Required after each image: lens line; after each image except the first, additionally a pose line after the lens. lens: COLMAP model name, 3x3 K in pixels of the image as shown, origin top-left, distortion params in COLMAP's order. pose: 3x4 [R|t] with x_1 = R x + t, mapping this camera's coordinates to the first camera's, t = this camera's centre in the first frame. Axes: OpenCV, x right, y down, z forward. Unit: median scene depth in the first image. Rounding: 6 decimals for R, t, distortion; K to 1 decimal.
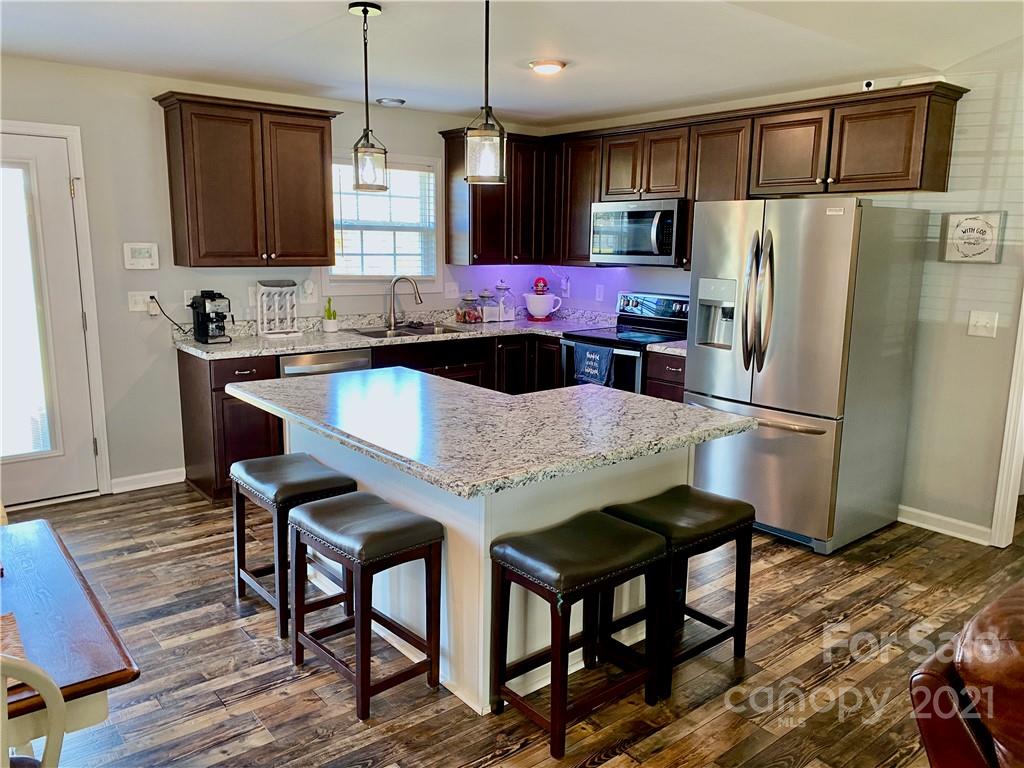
lens RADIAL K [[792.7, 0, 508.9], [0, 792.7, 382.2], [0, 0, 1]] dist [0.030745, -0.004308]
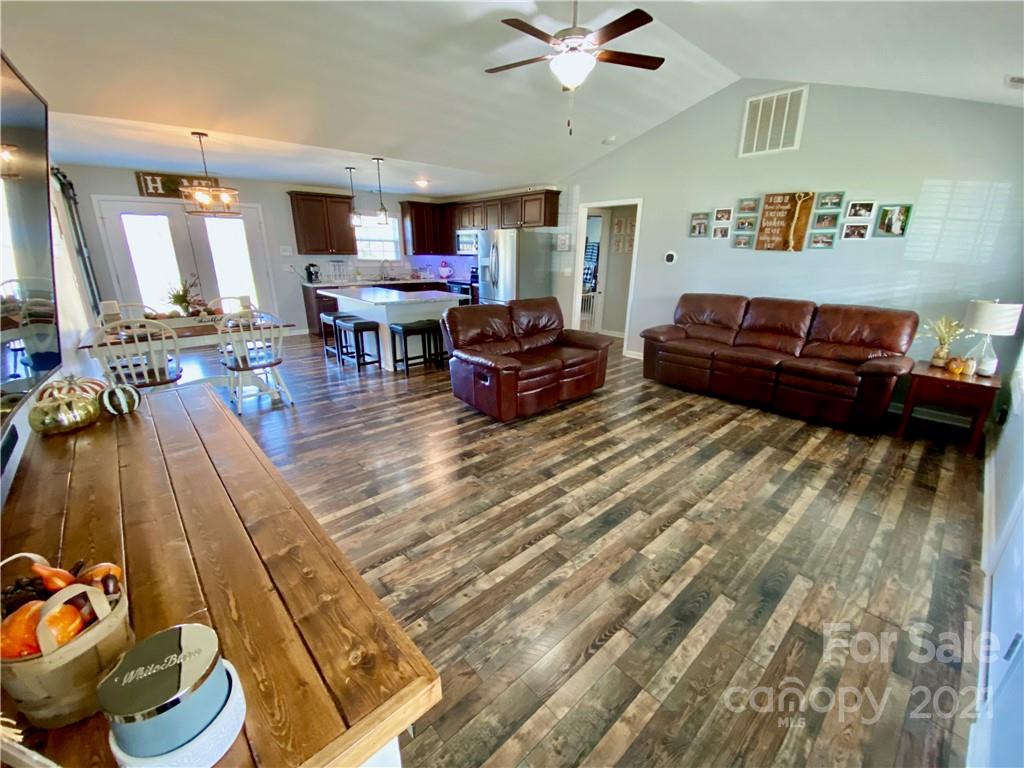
lens RADIAL K [[418.1, 0, 507.9], [0, 418.1, 384.9], [0, 0, 1]] dist [0.002250, -0.000889]
pose [[0.998621, -0.021116, 0.048060, 0.238937], [0.014831, 0.991721, 0.127556, 0.134105], [-0.050355, -0.126667, 0.990666, -0.560835]]
